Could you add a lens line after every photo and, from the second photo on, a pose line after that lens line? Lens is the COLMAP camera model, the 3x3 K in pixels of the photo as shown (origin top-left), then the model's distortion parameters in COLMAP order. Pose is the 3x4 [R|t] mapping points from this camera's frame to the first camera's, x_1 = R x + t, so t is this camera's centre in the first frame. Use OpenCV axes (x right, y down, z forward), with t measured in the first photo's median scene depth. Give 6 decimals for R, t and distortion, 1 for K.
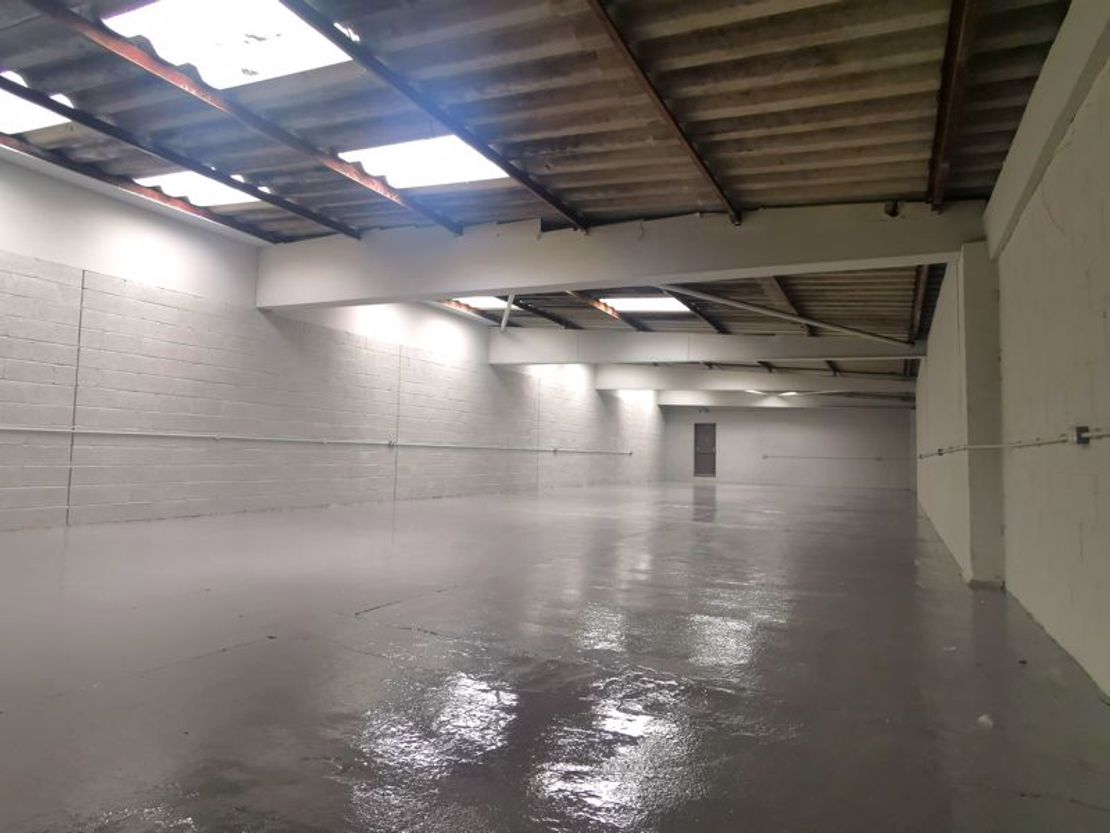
lens RADIAL K [[634.8, 0, 555.0], [0, 634.8, 416.5], [0, 0, 1]] dist [0.003519, 0.000873]
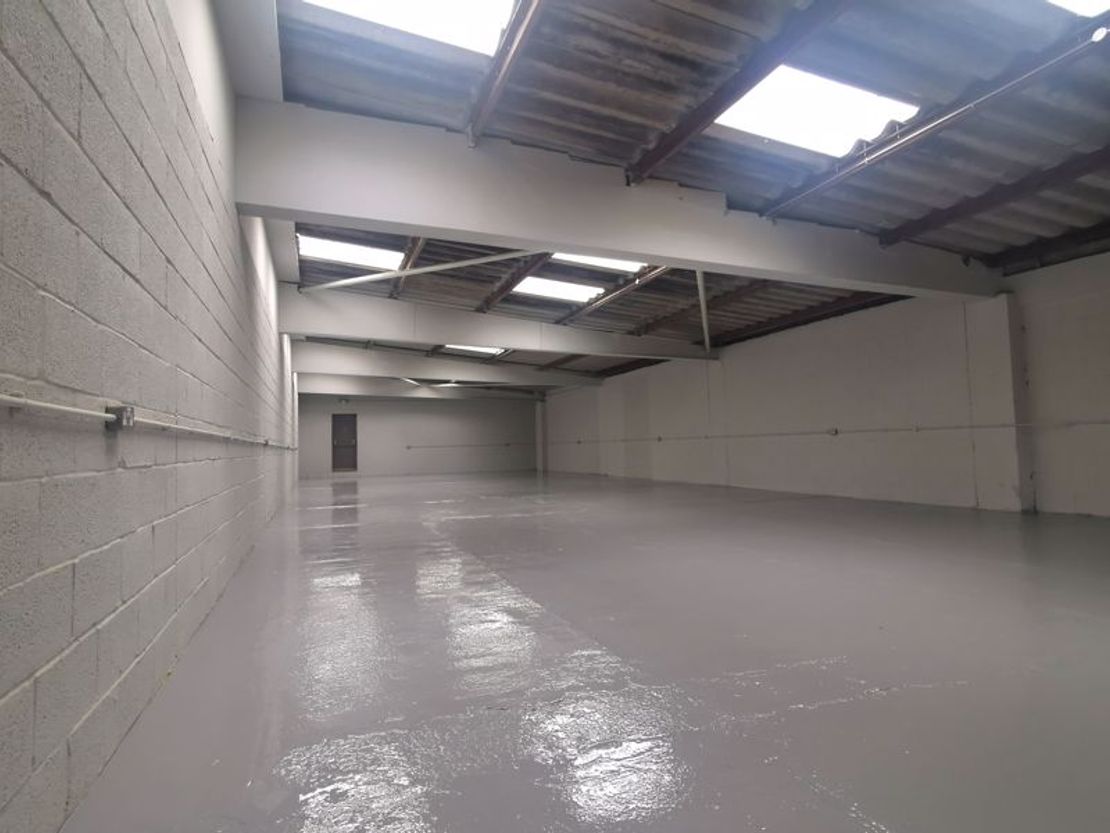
lens RADIAL K [[634.8, 0, 555.0], [0, 634.8, 416.5], [0, 0, 1]] dist [0.003519, 0.000873]
pose [[0.682368, -0.006378, 0.730981, -0.235120], [-0.003356, 0.999924, 0.011857, 0.002328], [-0.731001, -0.010544, 0.682295, 0.142002]]
